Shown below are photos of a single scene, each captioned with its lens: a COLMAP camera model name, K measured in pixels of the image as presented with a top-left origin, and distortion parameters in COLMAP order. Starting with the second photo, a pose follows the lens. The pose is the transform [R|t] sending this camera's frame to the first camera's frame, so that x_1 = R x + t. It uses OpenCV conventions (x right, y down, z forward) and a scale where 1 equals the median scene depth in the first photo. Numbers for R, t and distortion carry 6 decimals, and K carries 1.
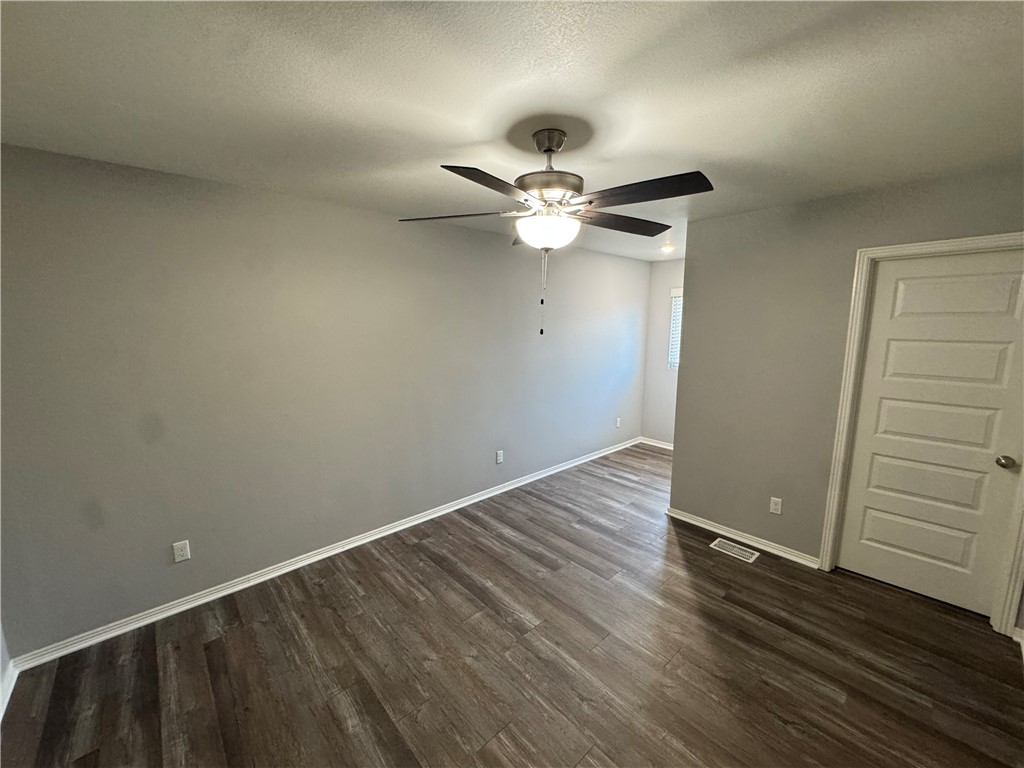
lens RADIAL K [[408.6, 0, 506.3], [0, 408.6, 390.9], [0, 0, 1]] dist [-0.001970, 0.000046]
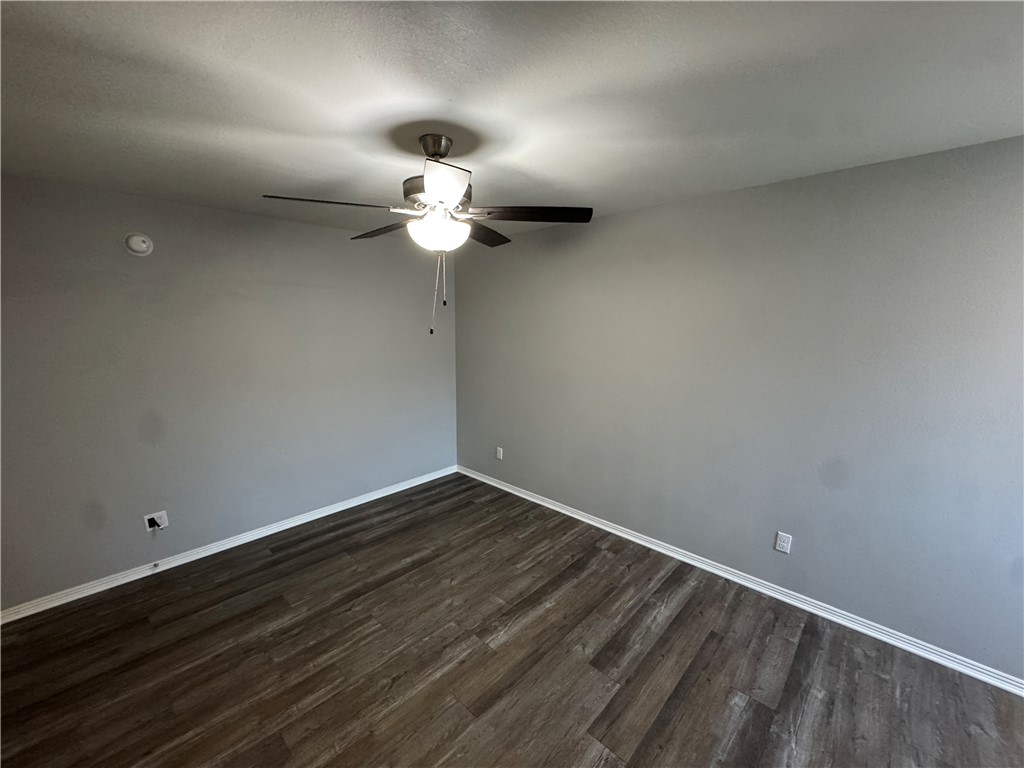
lens RADIAL K [[408.6, 0, 508.6], [0, 408.6, 381.4], [0, 0, 1]] dist [-0.001970, 0.000046]
pose [[0.080286, 0.152509, -0.985036, 0.830645], [-0.174832, 0.975060, 0.136715, -0.139173], [0.981320, 0.161239, 0.104947, 0.776006]]
